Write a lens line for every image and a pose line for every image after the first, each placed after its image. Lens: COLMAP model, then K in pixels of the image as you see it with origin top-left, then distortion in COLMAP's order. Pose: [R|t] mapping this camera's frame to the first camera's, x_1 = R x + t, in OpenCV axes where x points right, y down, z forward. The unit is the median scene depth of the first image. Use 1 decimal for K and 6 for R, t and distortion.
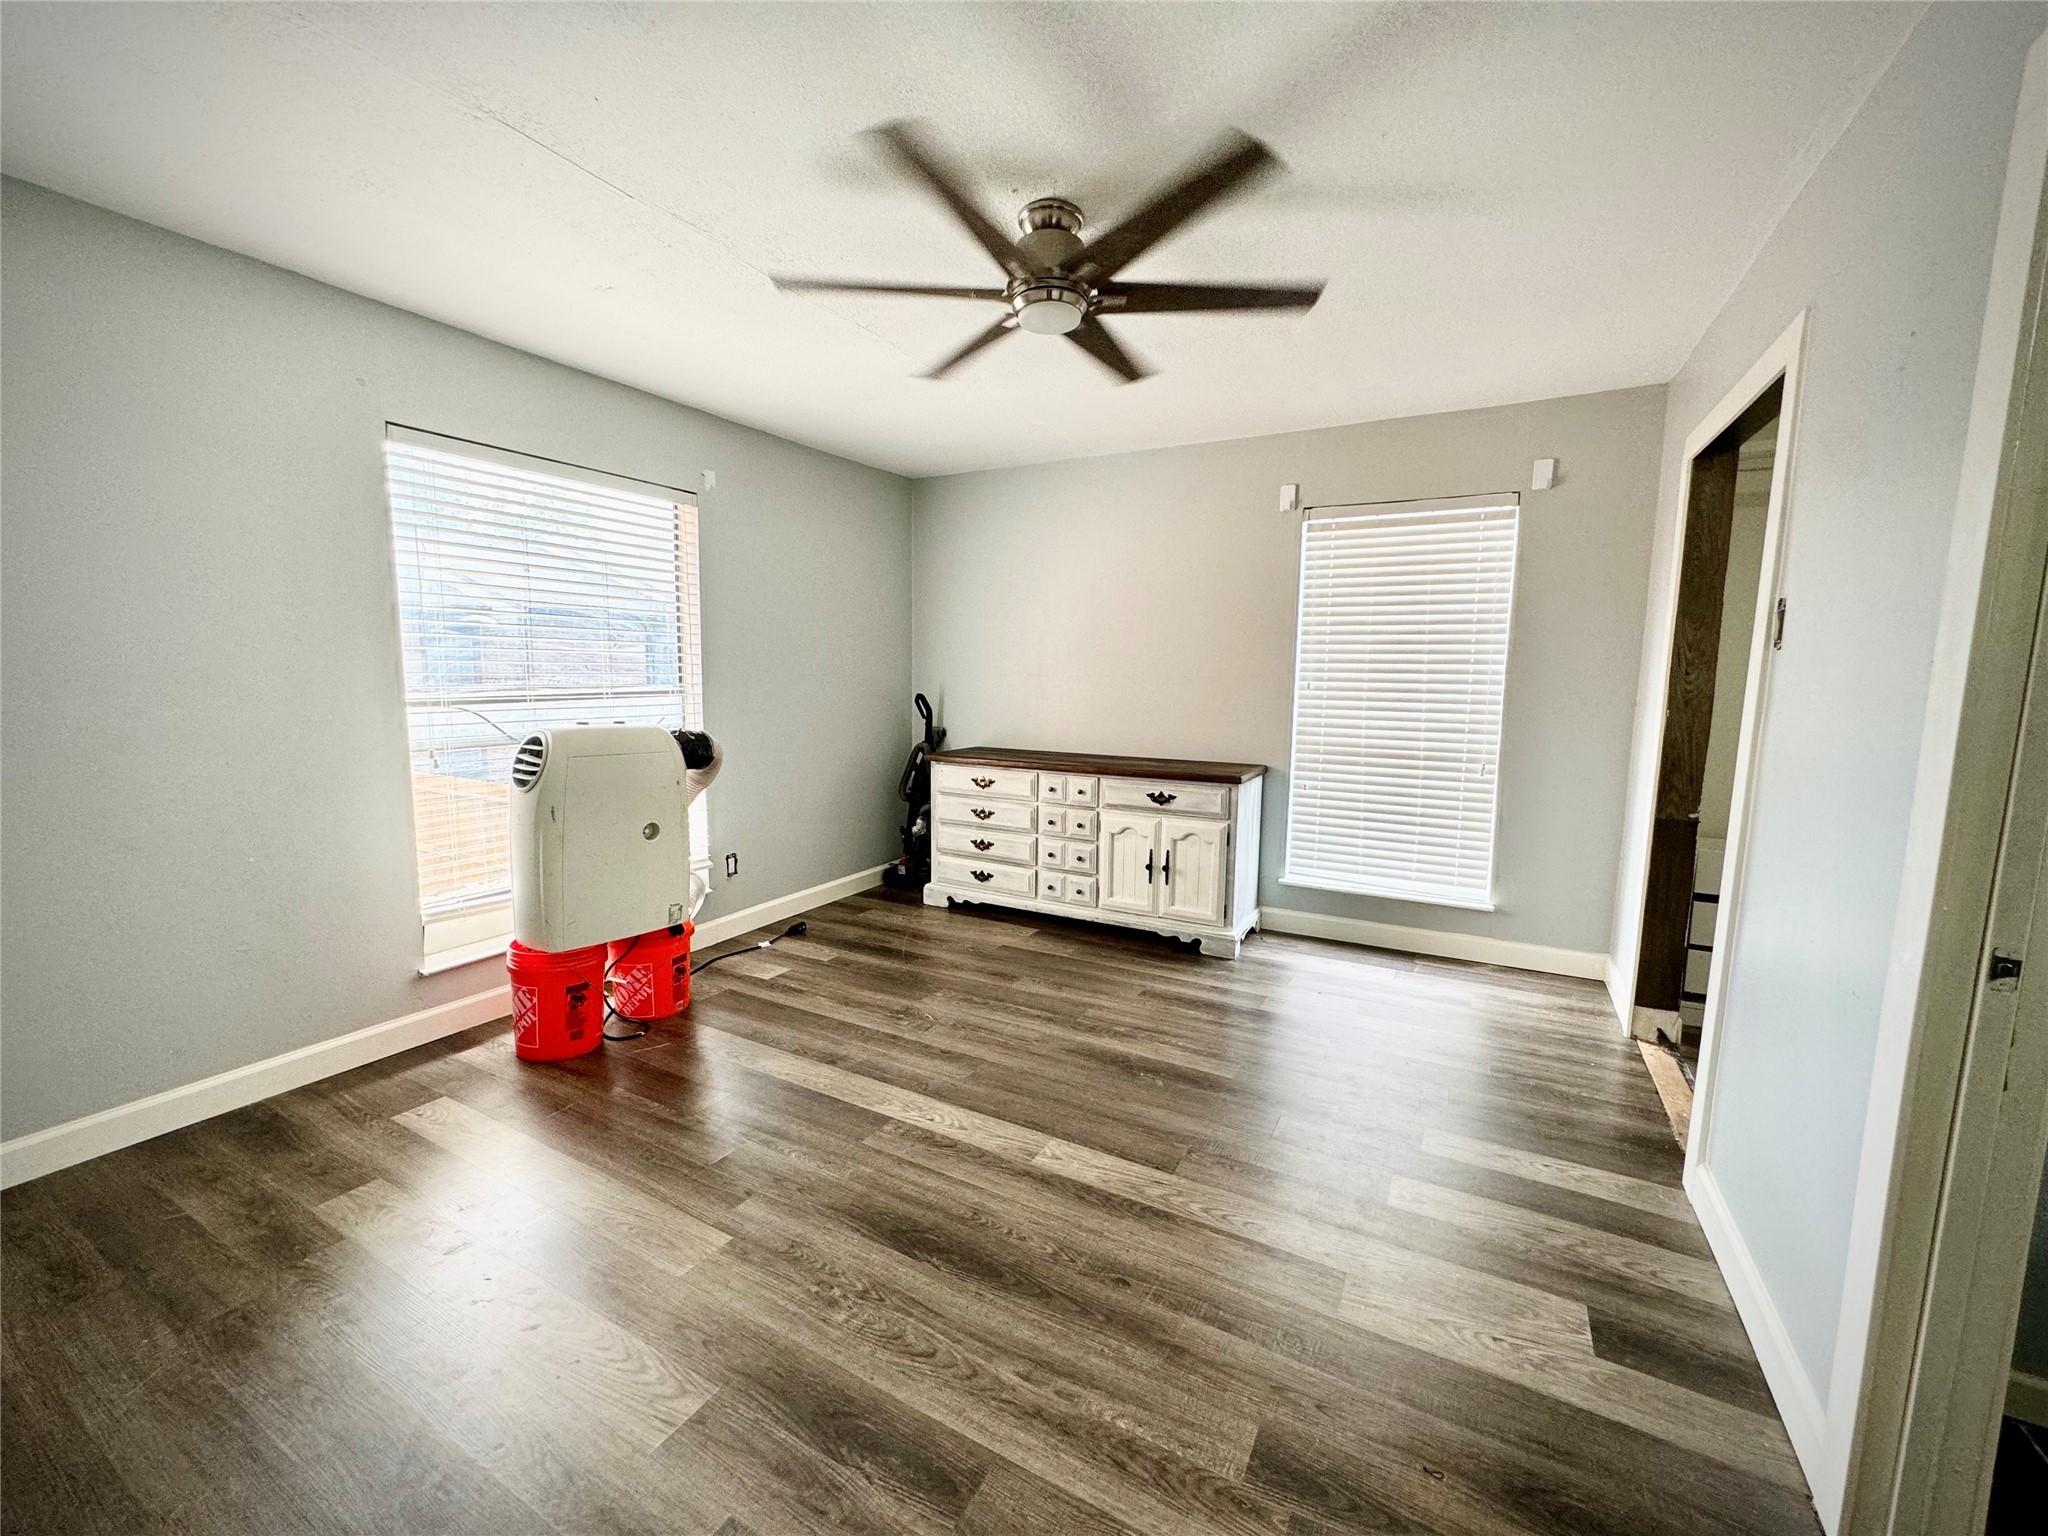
lens RADIAL K [[817.7, 0, 1027.0], [0, 817.7, 768.0], [0, 0, 1]] dist [-0.003031, 0.000150]
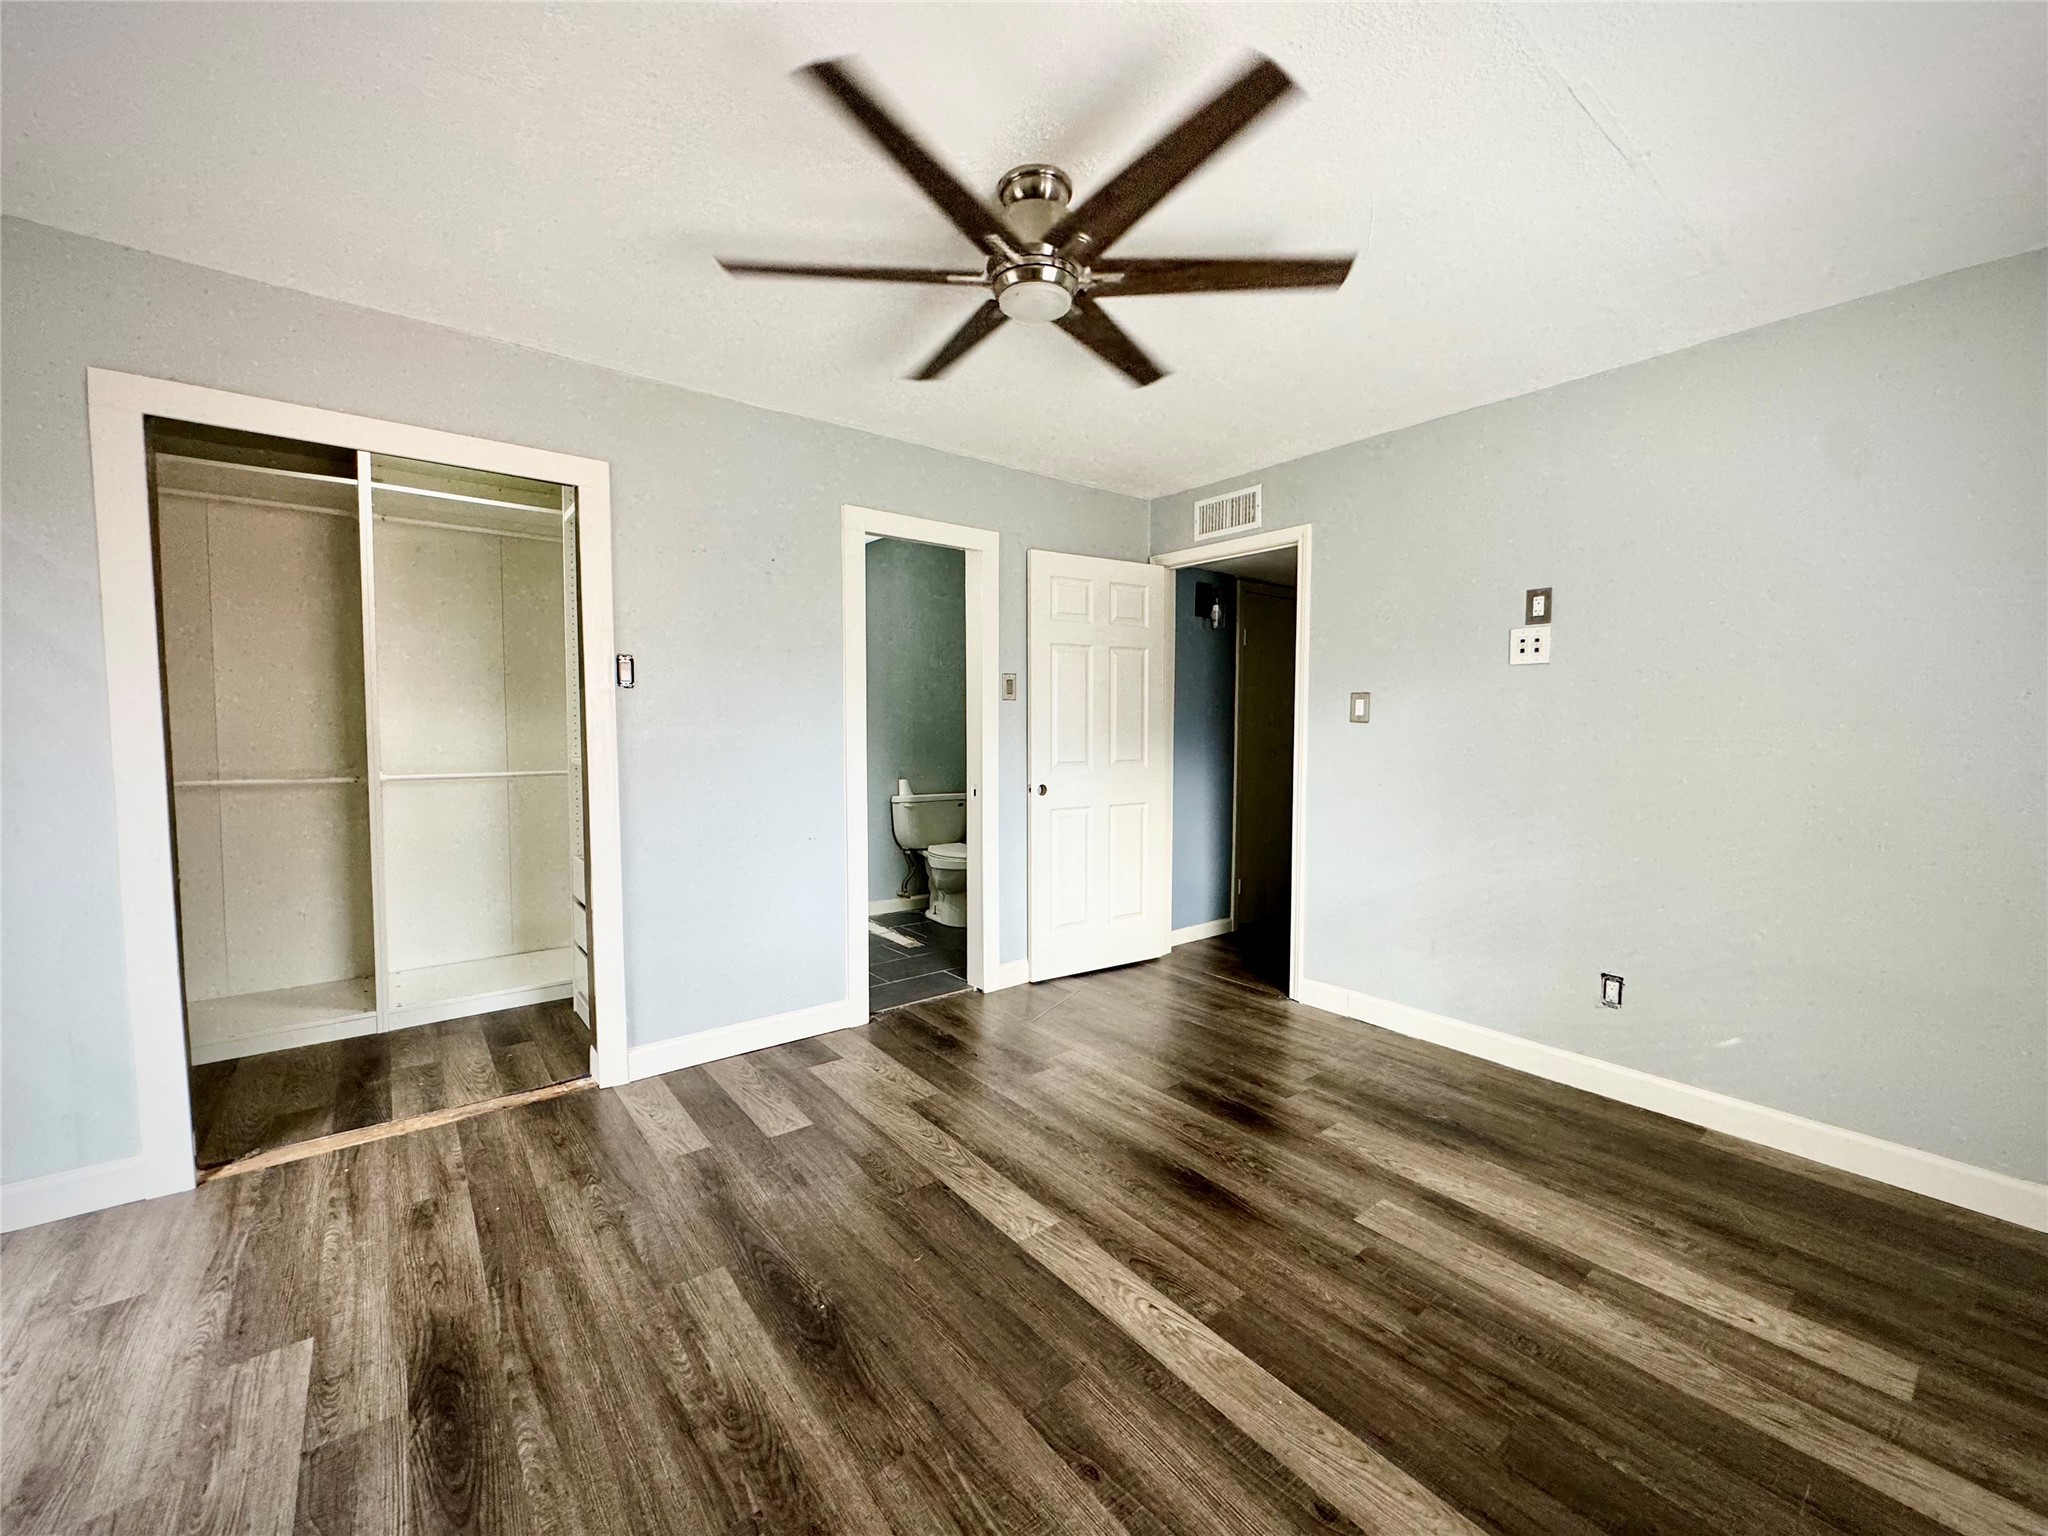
lens RADIAL K [[817.7, 0, 1022.6], [0, 817.7, 767.6], [0, 0, 1]] dist [-0.003031, 0.000150]
pose [[-0.920613, -0.040911, 0.388327, -0.292340], [0.027849, 0.985084, 0.169803, -0.193495], [-0.389481, 0.167137, -0.905742, 1.727496]]
